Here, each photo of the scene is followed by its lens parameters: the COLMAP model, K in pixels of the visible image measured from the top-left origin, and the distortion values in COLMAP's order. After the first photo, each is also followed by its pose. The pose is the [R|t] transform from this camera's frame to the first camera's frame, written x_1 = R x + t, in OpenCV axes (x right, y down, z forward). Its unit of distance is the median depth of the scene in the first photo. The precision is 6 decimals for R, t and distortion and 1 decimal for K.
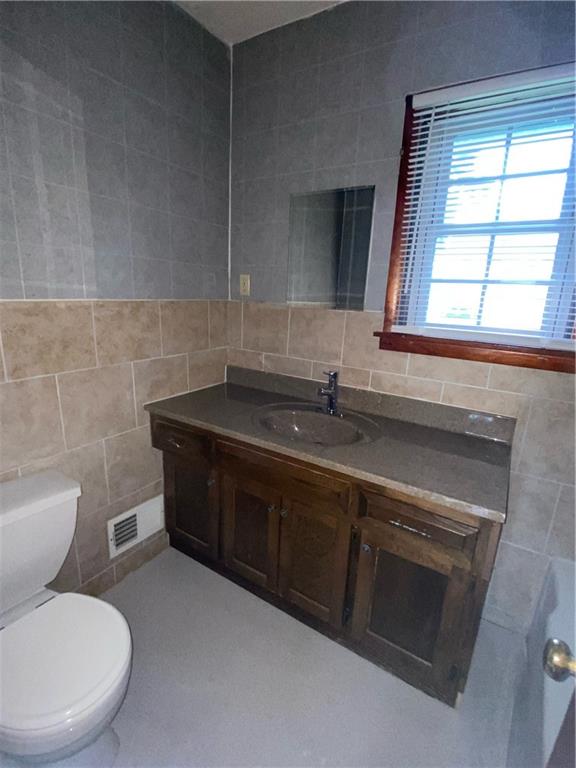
lens RADIAL K [[366.4, 0, 288.0], [0, 366.4, 384.0], [0, 0, 1]] dist [-0.011254, -0.000627]
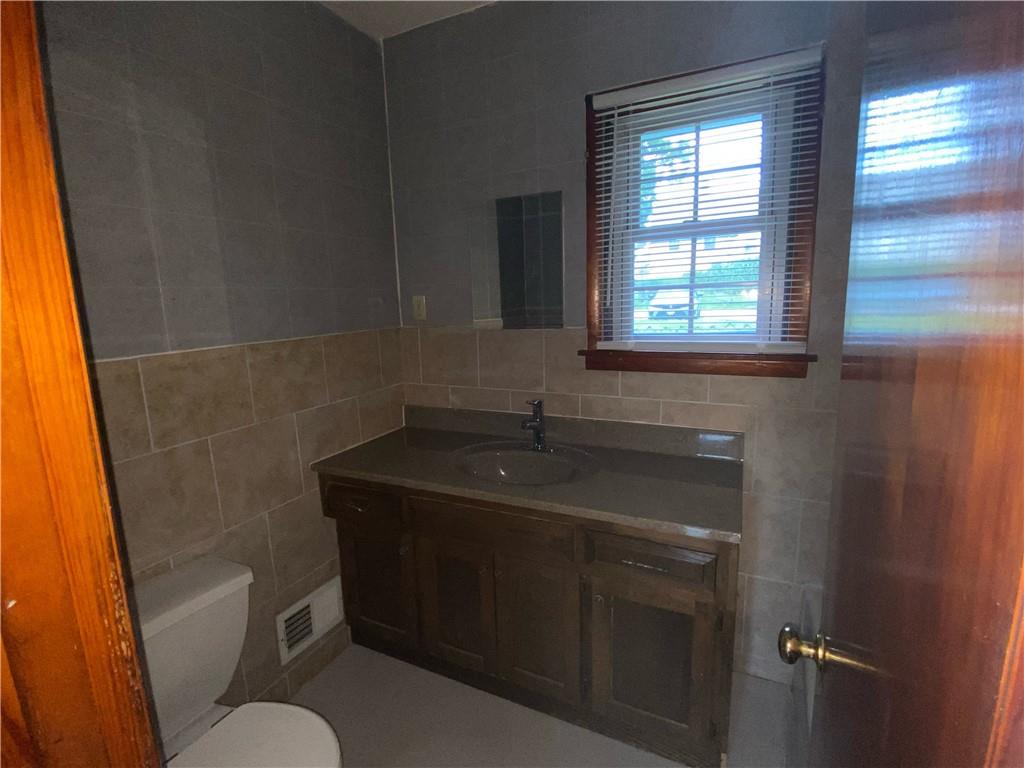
lens RADIAL K [[488.5, 0, 512.0], [0, 488.5, 384.0], [0, 0, 1]] dist [-0.011254, -0.000627]
pose [[0.990045, -0.095167, 0.103705, -0.050351], [0.102448, 0.992459, -0.067299, -0.001378], [-0.096519, 0.077253, 0.992329, -0.138138]]
